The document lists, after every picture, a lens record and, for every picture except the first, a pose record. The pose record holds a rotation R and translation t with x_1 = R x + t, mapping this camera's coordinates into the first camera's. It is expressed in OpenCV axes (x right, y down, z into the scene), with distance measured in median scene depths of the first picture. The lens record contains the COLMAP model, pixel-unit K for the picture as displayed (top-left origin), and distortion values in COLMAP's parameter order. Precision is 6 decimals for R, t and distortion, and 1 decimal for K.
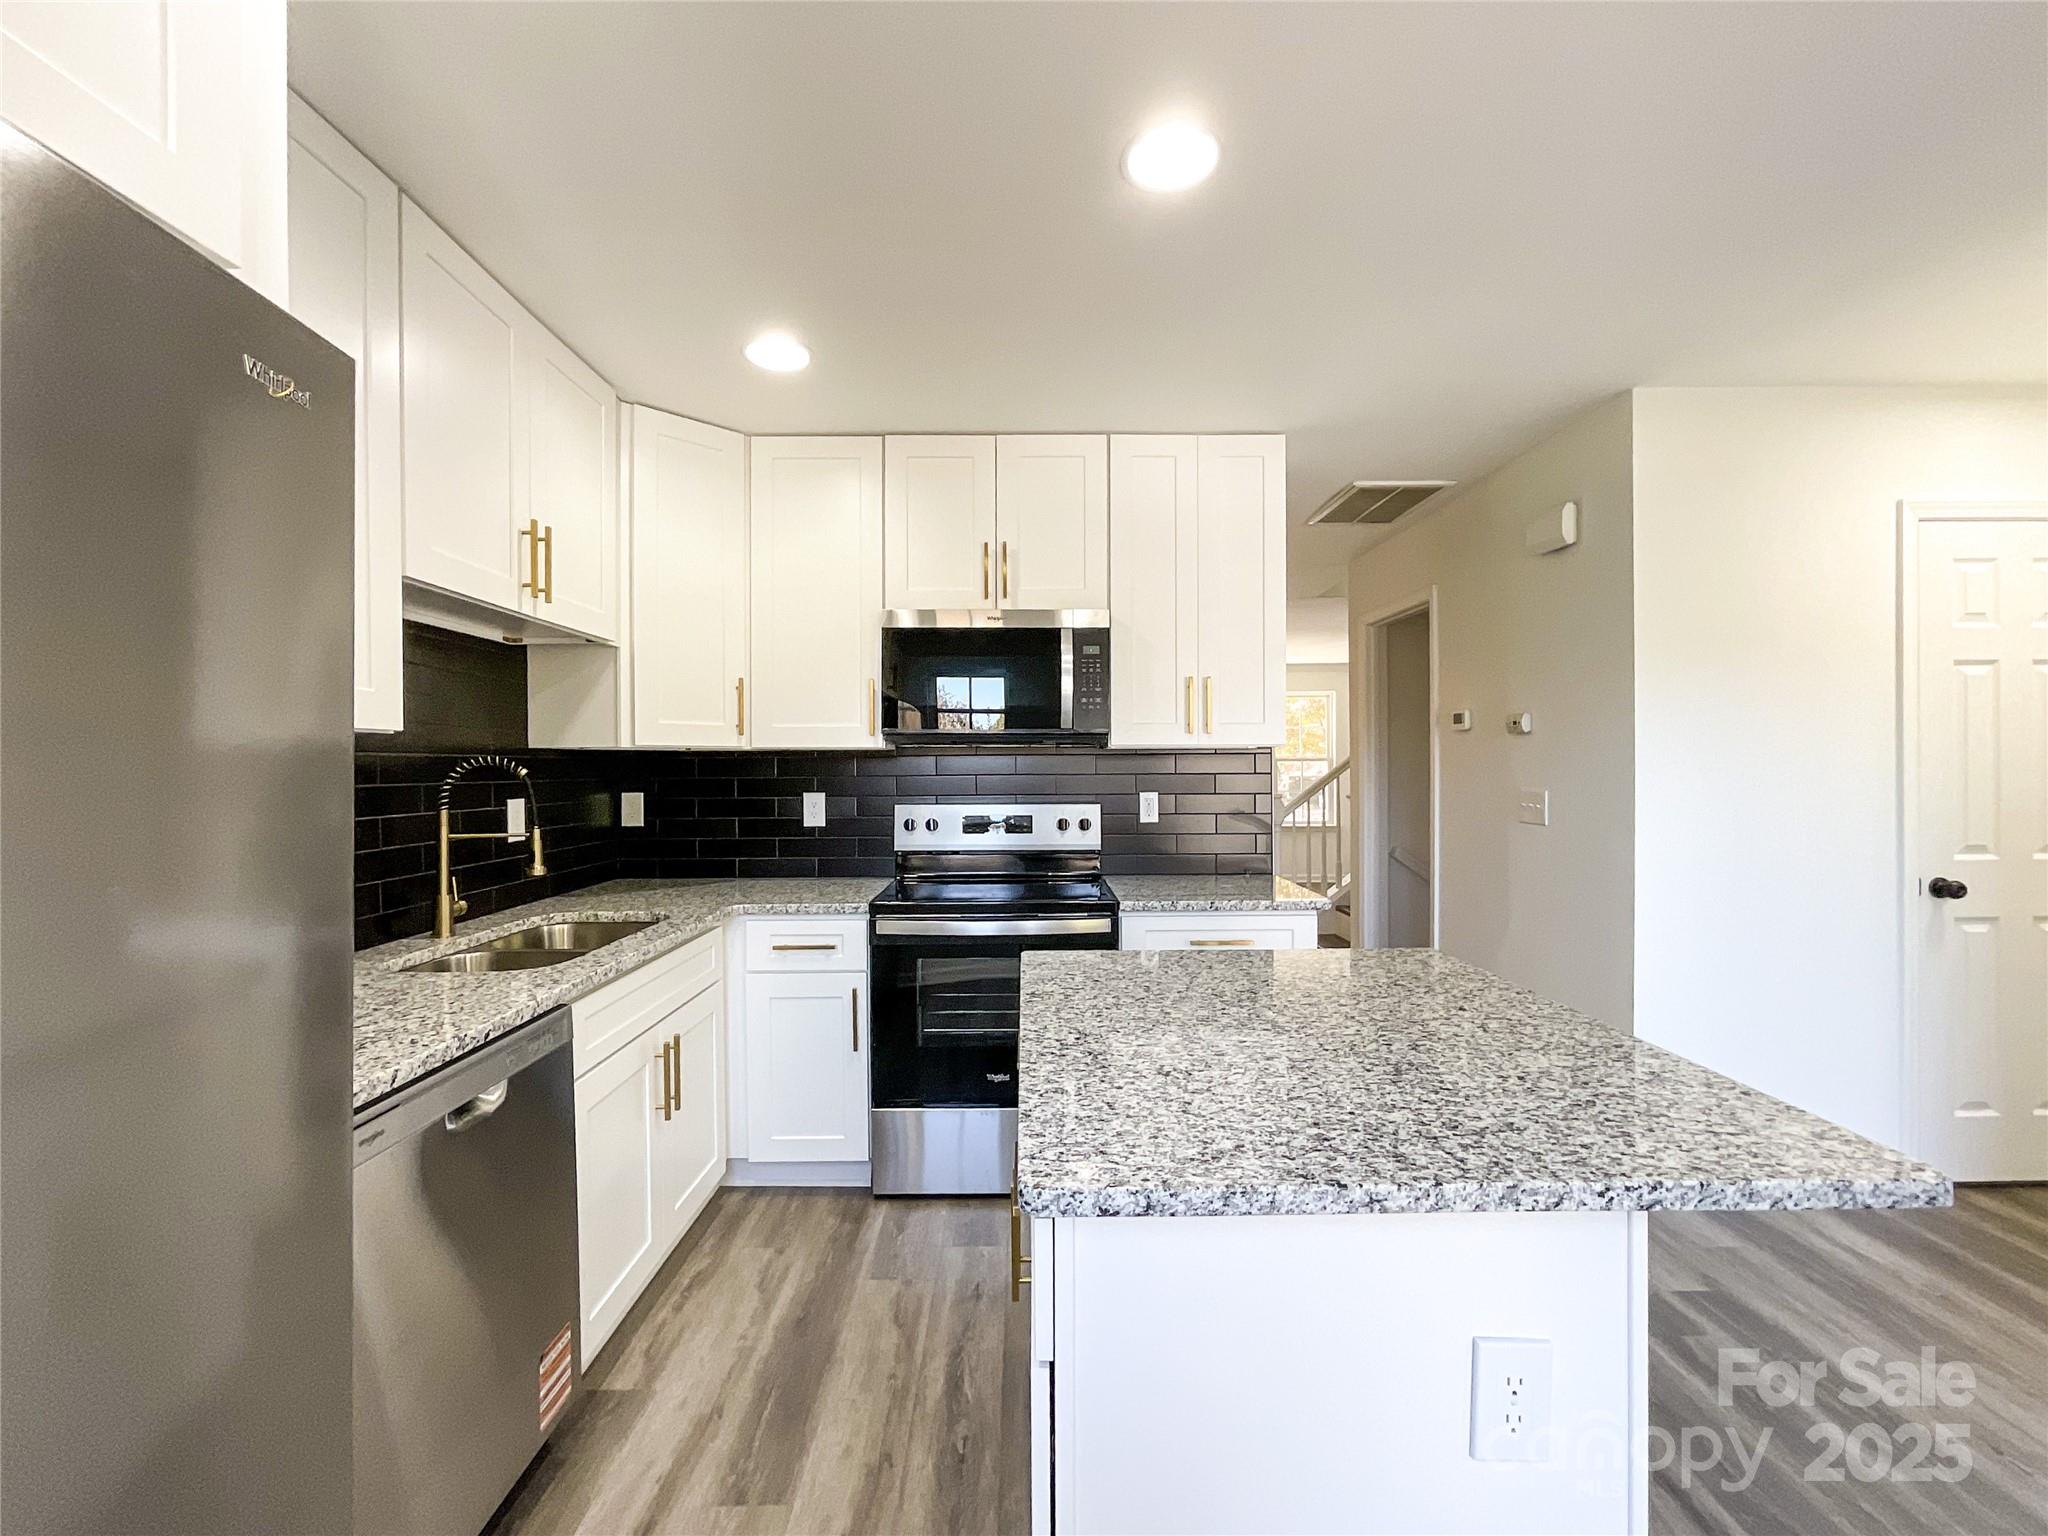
lens RADIAL K [[875.2, 0, 1028.1], [0, 875.2, 770.2], [0, 0, 1]] dist [-0.024579, 0.014062]
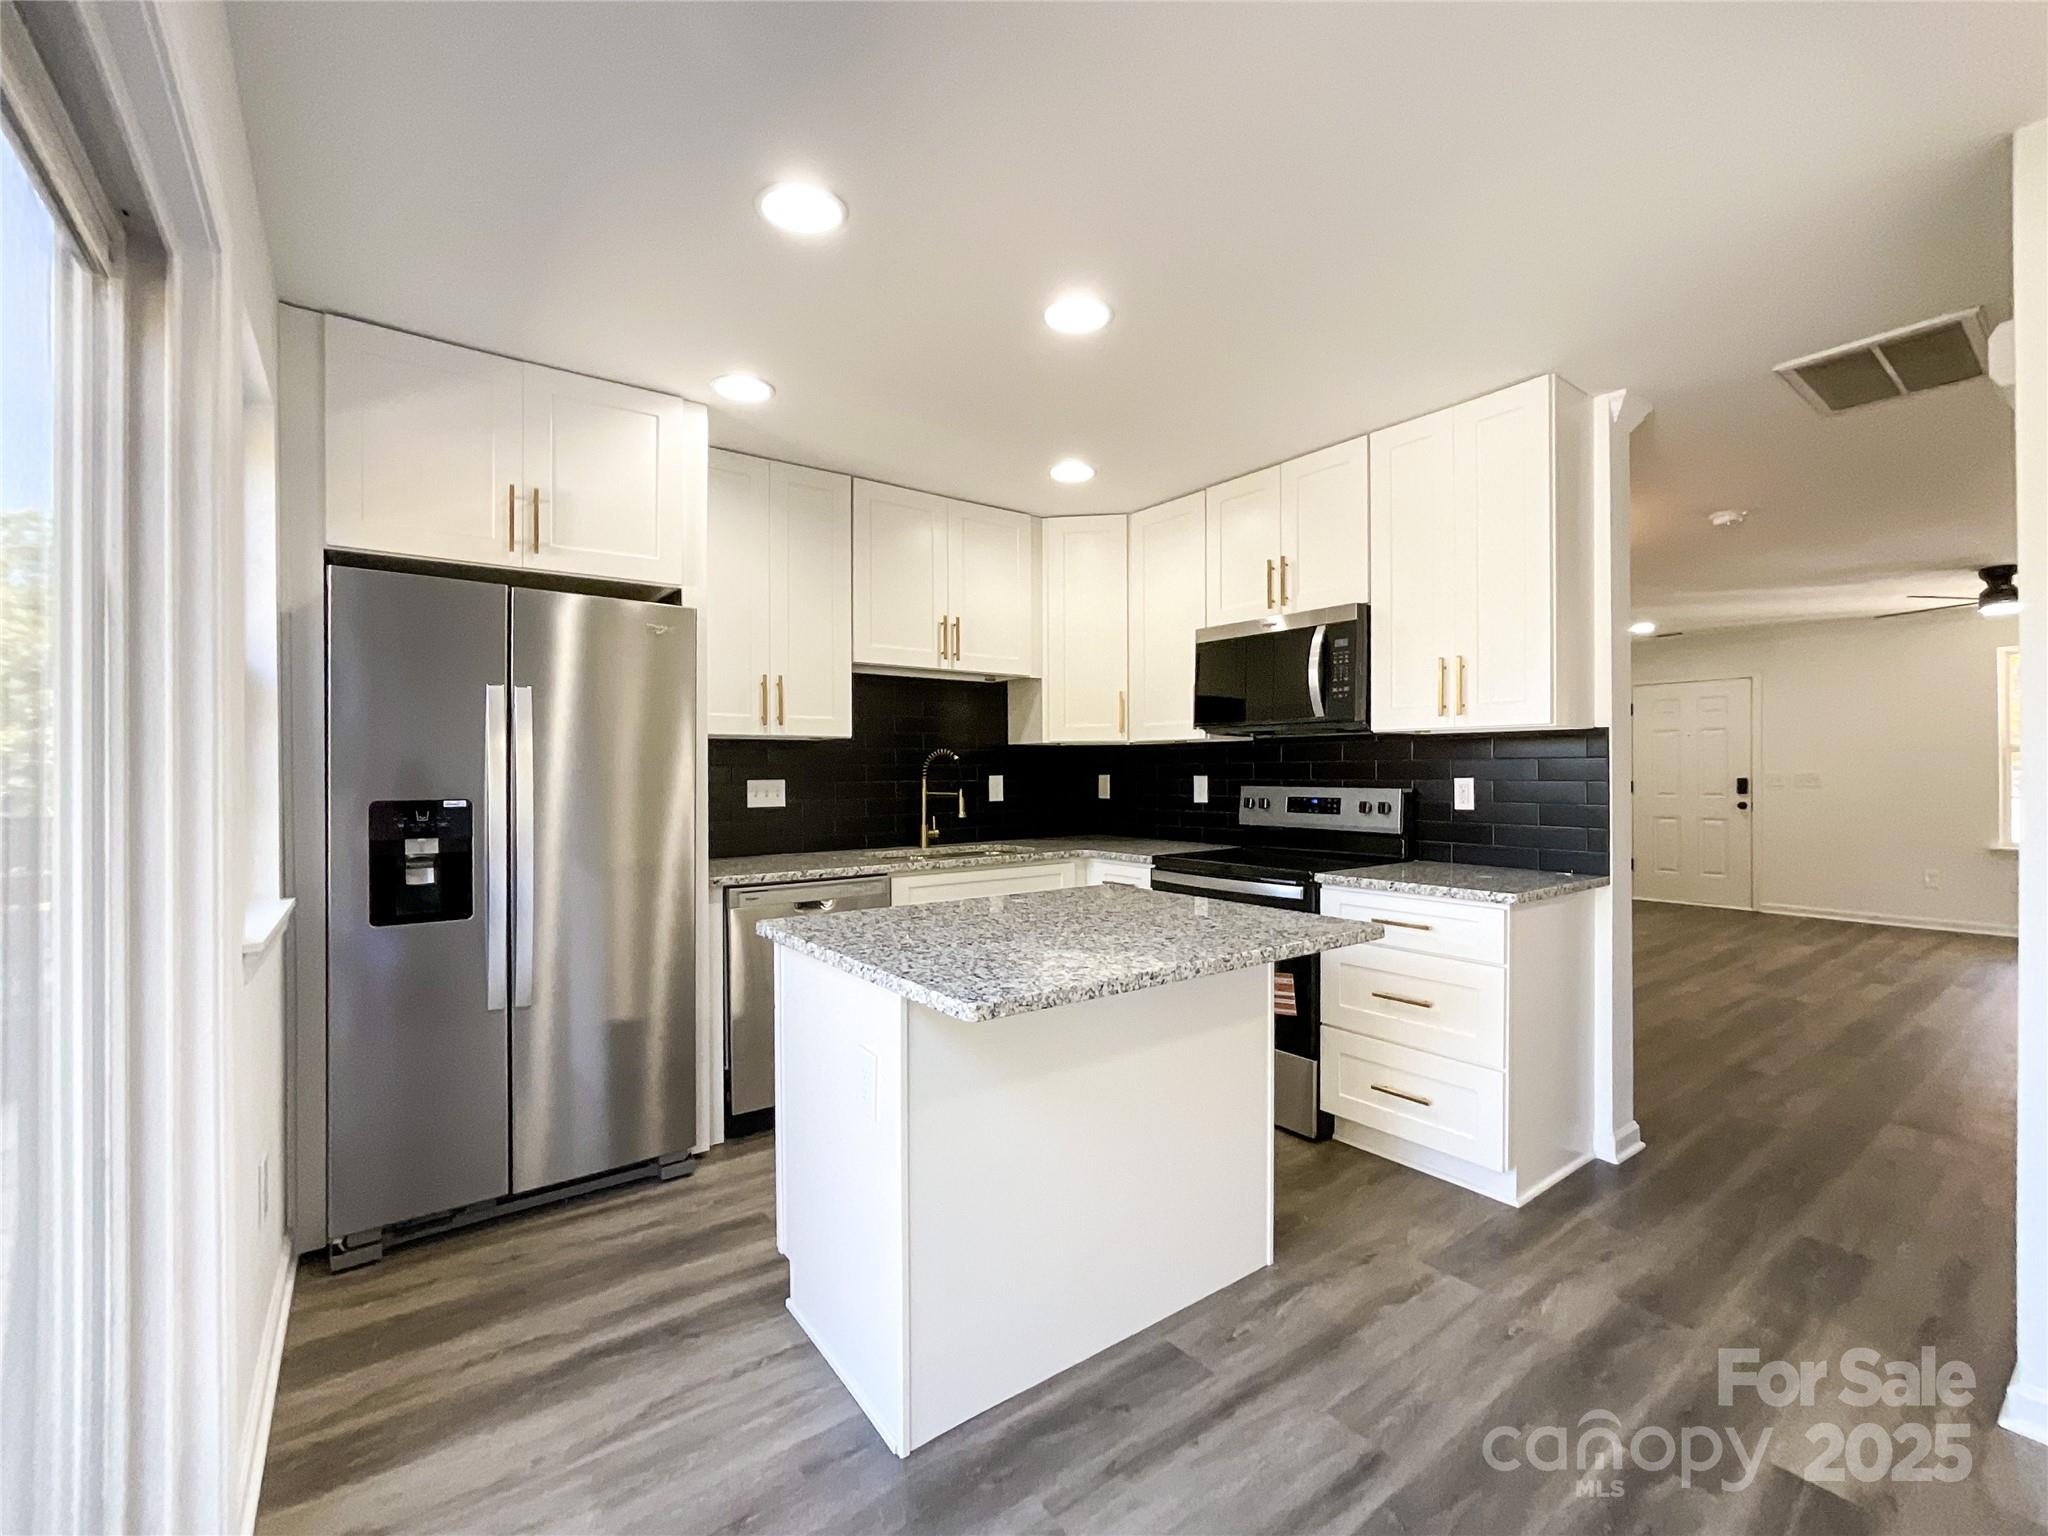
lens RADIAL K [[875.2, 0, 1028.1], [0, 875.2, 770.2], [0, 0, 1]] dist [-0.024579, 0.014062]
pose [[0.593595, 0.001709, -0.804762, 0.952514], [-0.002068, 0.999998, 0.000598, 0.025742], [0.804761, 0.001310, 0.593597, 0.073306]]
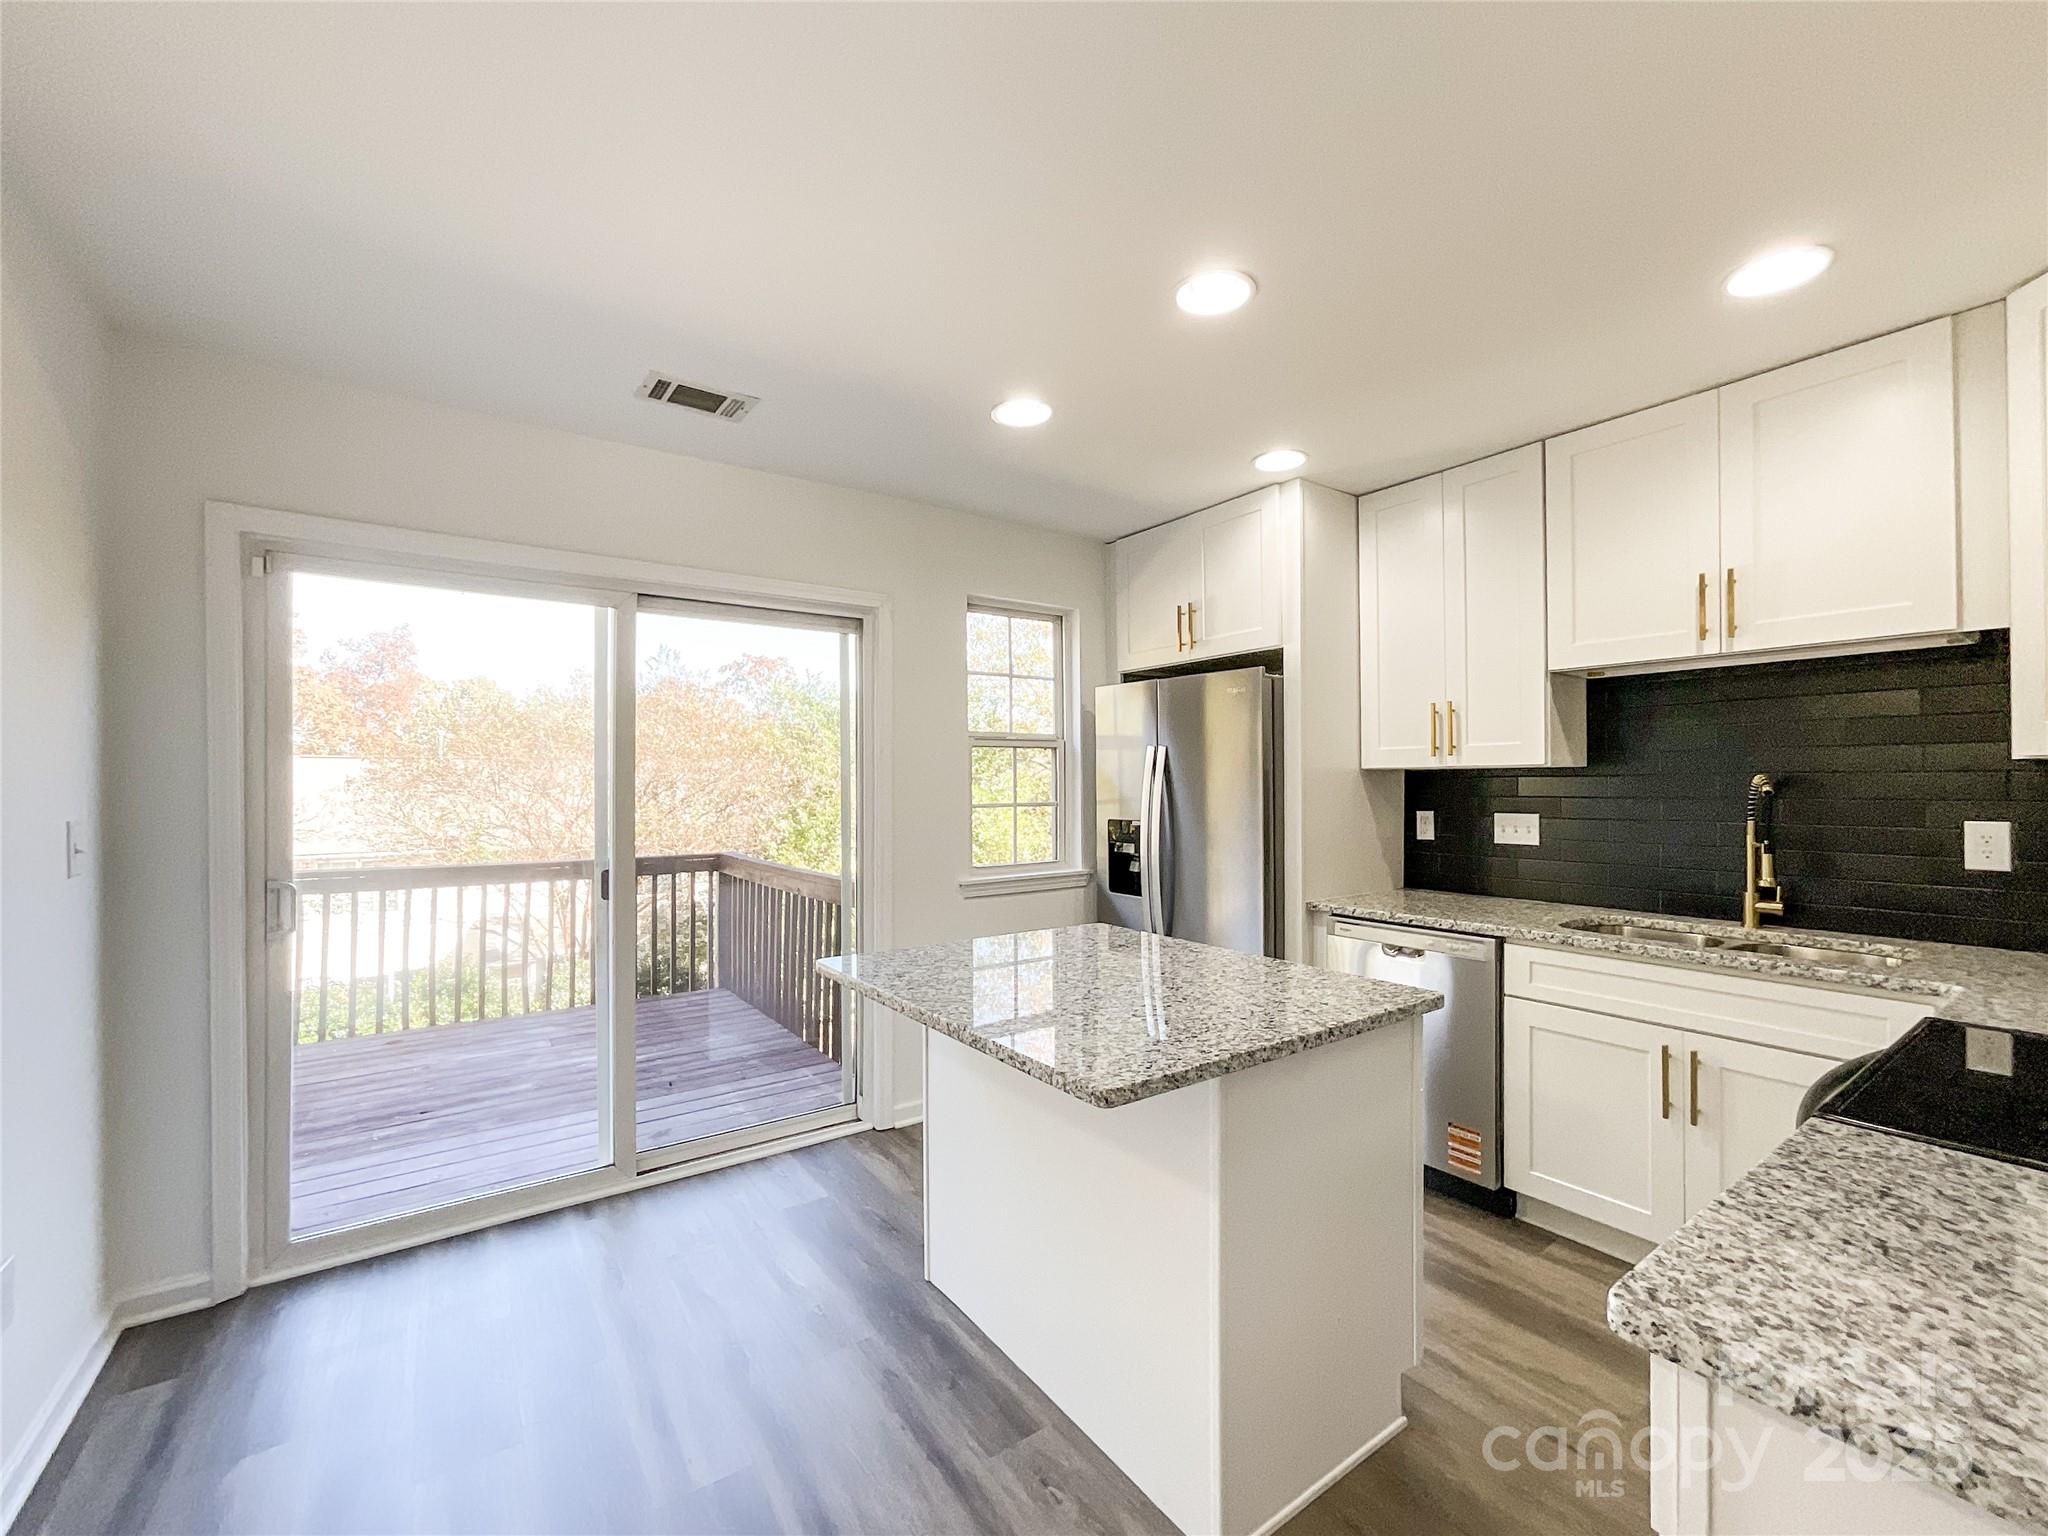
lens RADIAL K [[850.7, 0, 1024.0], [0, 850.7, 768.0], [0, 0, 1]] dist [-0.027607, 0.012549]
pose [[-0.820716, 0.000388, -0.571337, 0.805388], [0.007050, 0.999931, -0.009448, -0.023388], [0.571293, -0.011782, -0.820661, 1.374809]]
